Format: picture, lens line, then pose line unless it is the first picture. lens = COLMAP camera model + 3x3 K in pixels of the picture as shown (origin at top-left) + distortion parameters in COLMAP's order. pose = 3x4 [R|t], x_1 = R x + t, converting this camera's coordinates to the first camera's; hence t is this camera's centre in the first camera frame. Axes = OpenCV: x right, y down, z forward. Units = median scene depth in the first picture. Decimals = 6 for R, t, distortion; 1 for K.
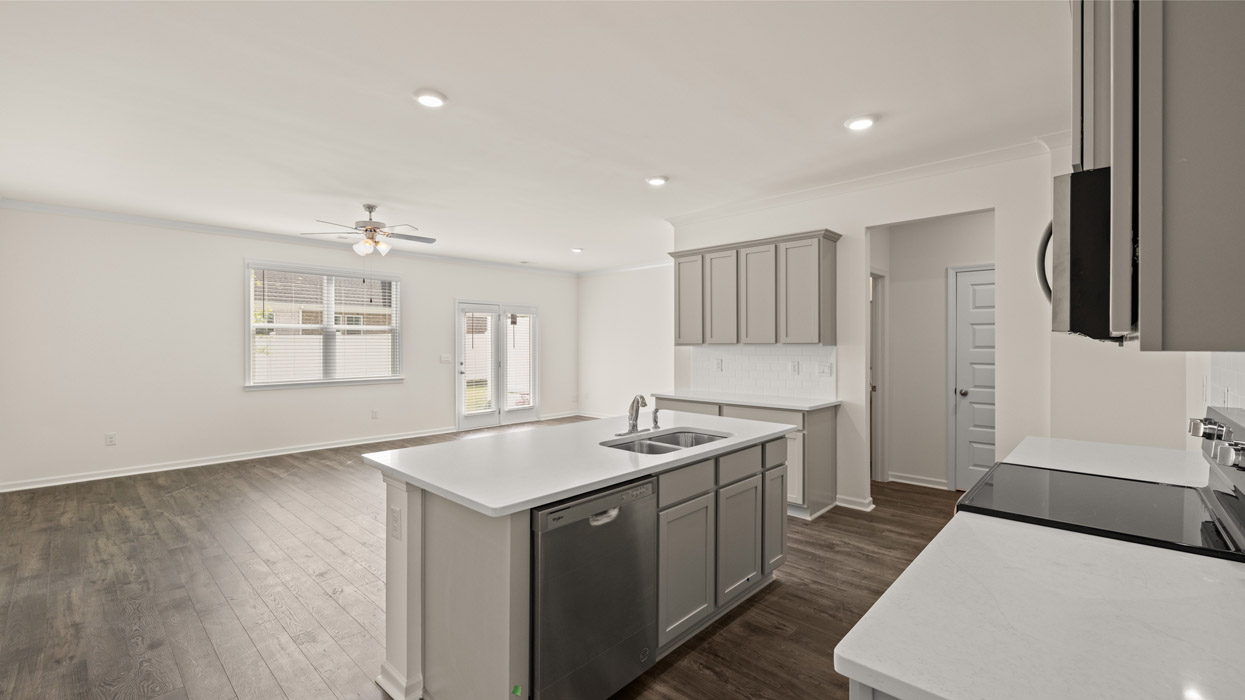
lens RADIAL K [[528.3, 0, 614.9], [0, 528.3, 347.8], [0, 0, 1]] dist [0.003690, 0.000320]
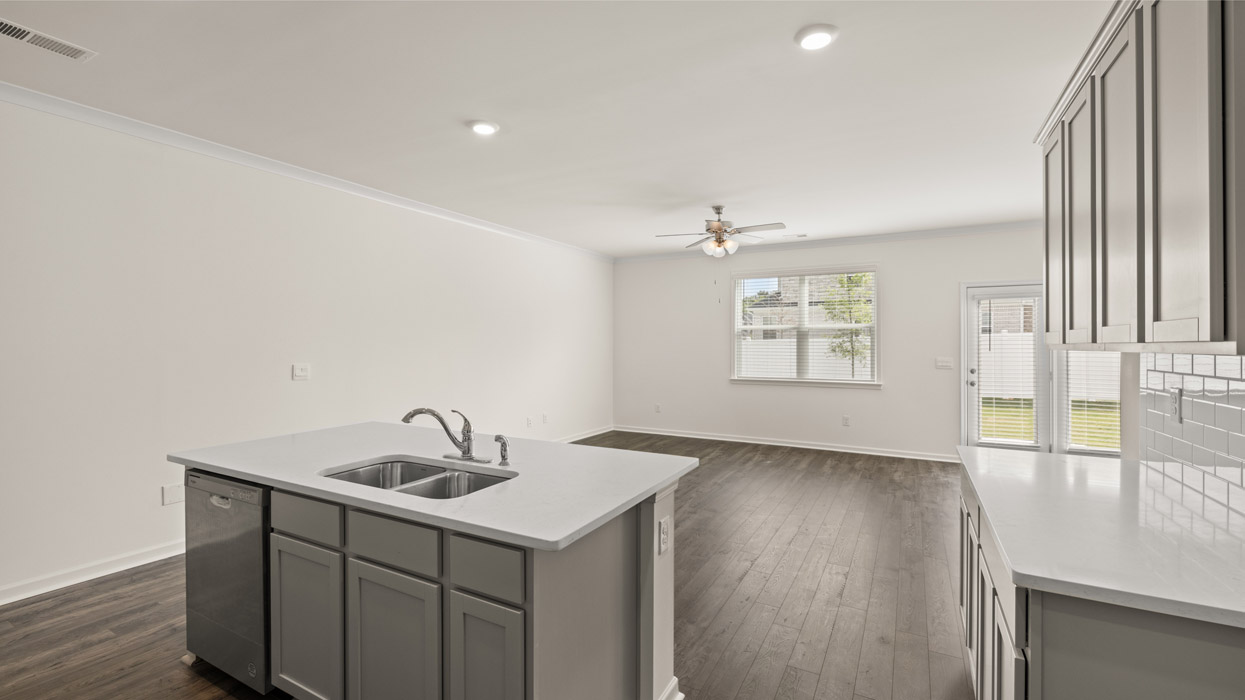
lens RADIAL K [[528.3, 0, 626.0], [0, 528.3, 338.5], [0, 0, 1]] dist [0.003690, 0.000320]
pose [[0.249839, -0.008431, -0.968251, 0.383231], [-0.008438, 0.999905, -0.010884, -0.003837], [0.968251, 0.010889, 0.249744, 0.467008]]
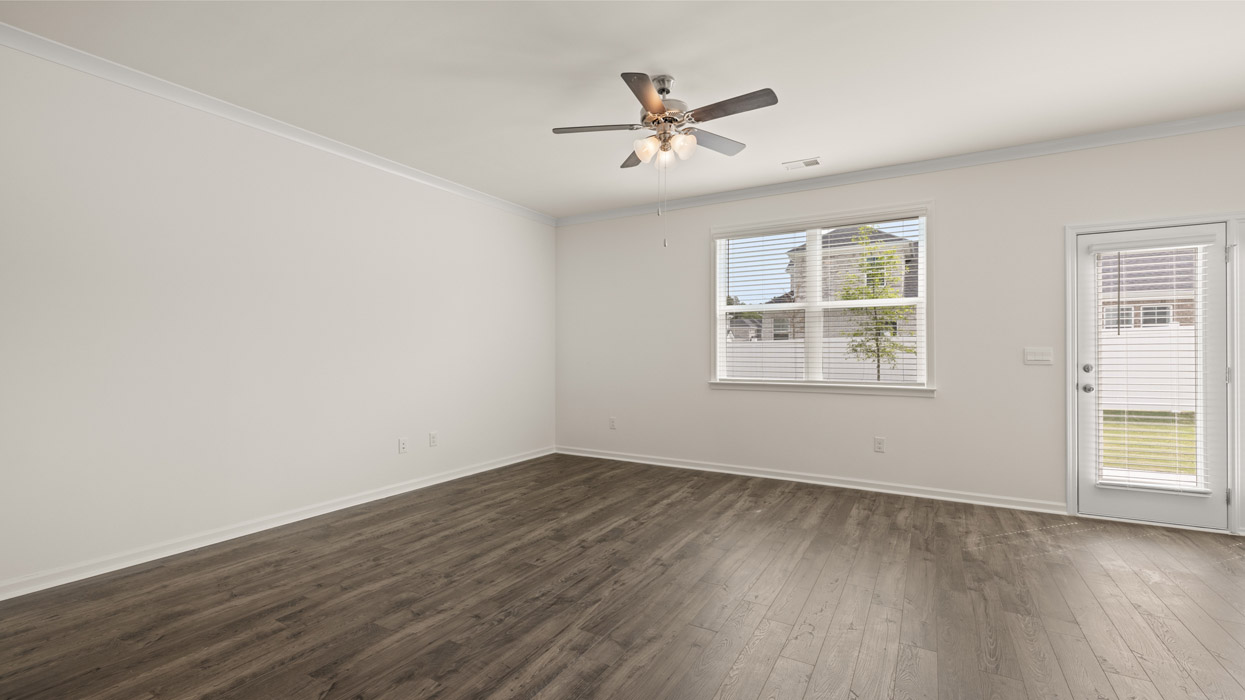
lens RADIAL K [[528.3, 0, 630.0], [0, 528.3, 346.9], [0, 0, 1]] dist [0.003690, 0.000320]
pose [[0.229934, -0.009230, -0.973163, 0.079027], [-0.007303, 0.999911, -0.011209, 0.025896], [0.973179, 0.009684, 0.229846, 0.672834]]
